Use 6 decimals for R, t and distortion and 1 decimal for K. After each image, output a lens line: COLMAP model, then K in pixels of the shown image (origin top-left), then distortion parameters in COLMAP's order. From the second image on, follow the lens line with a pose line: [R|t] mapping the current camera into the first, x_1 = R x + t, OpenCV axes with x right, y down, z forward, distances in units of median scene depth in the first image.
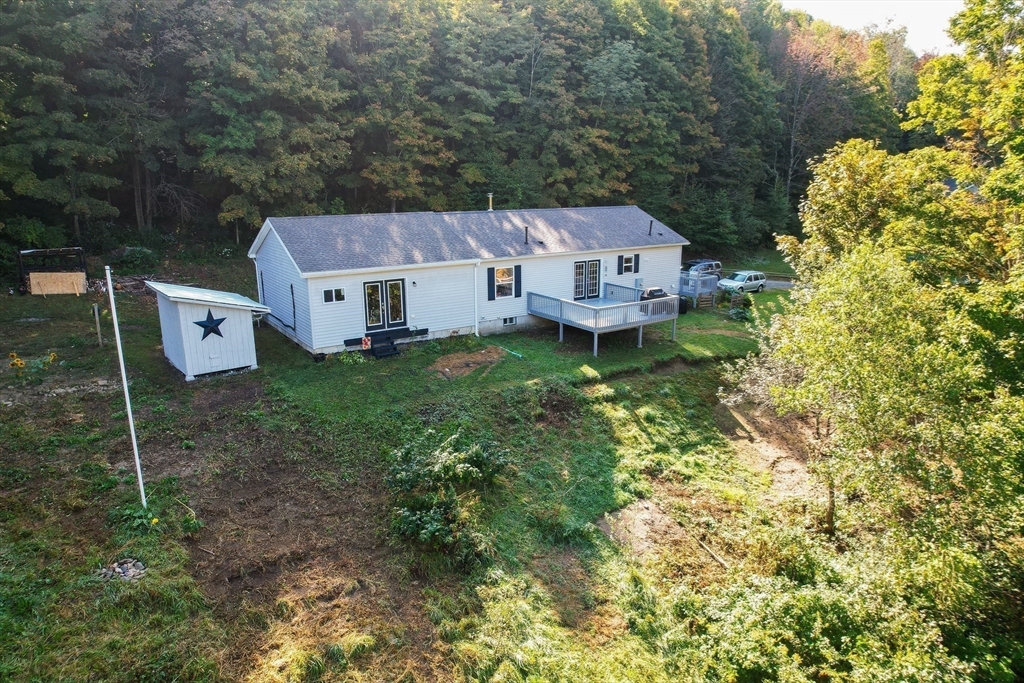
lens RADIAL K [[641.7, 0, 514.9], [0, 641.7, 342.1], [0, 0, 1]] dist [0.005456, 0.004270]
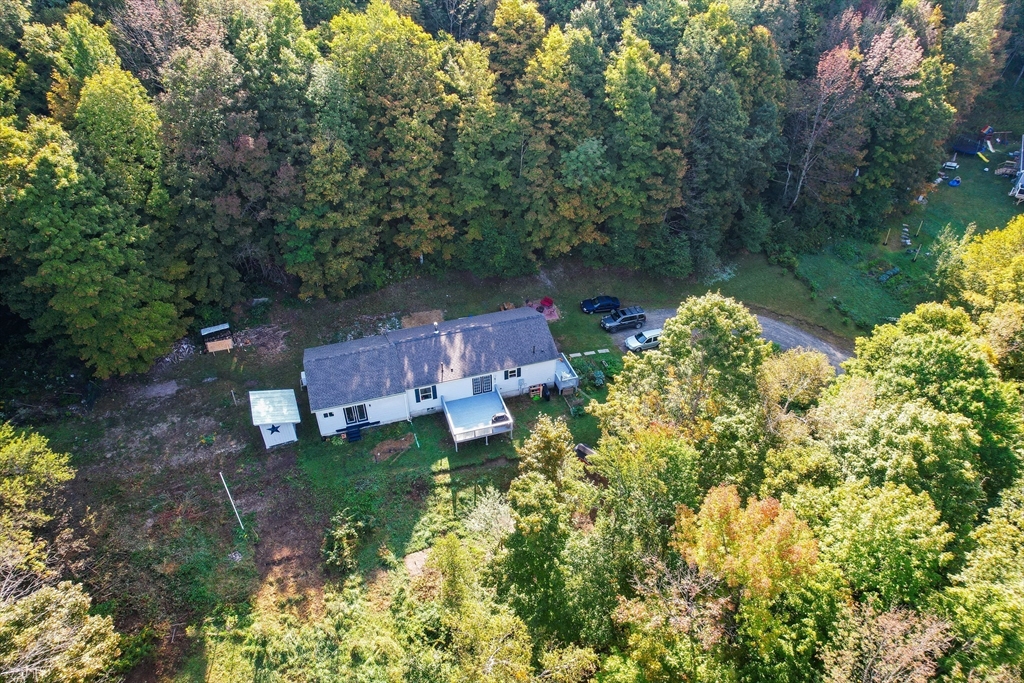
lens RADIAL K [[641.7, 0, 509.4], [0, 641.7, 341.0], [0, 0, 1]] dist [0.005456, 0.004270]
pose [[0.961830, 0.165439, -0.217974, 0.713510], [-0.075662, 0.926278, 0.369167, -1.124696], [0.262979, -0.338584, 0.903440, -0.678897]]
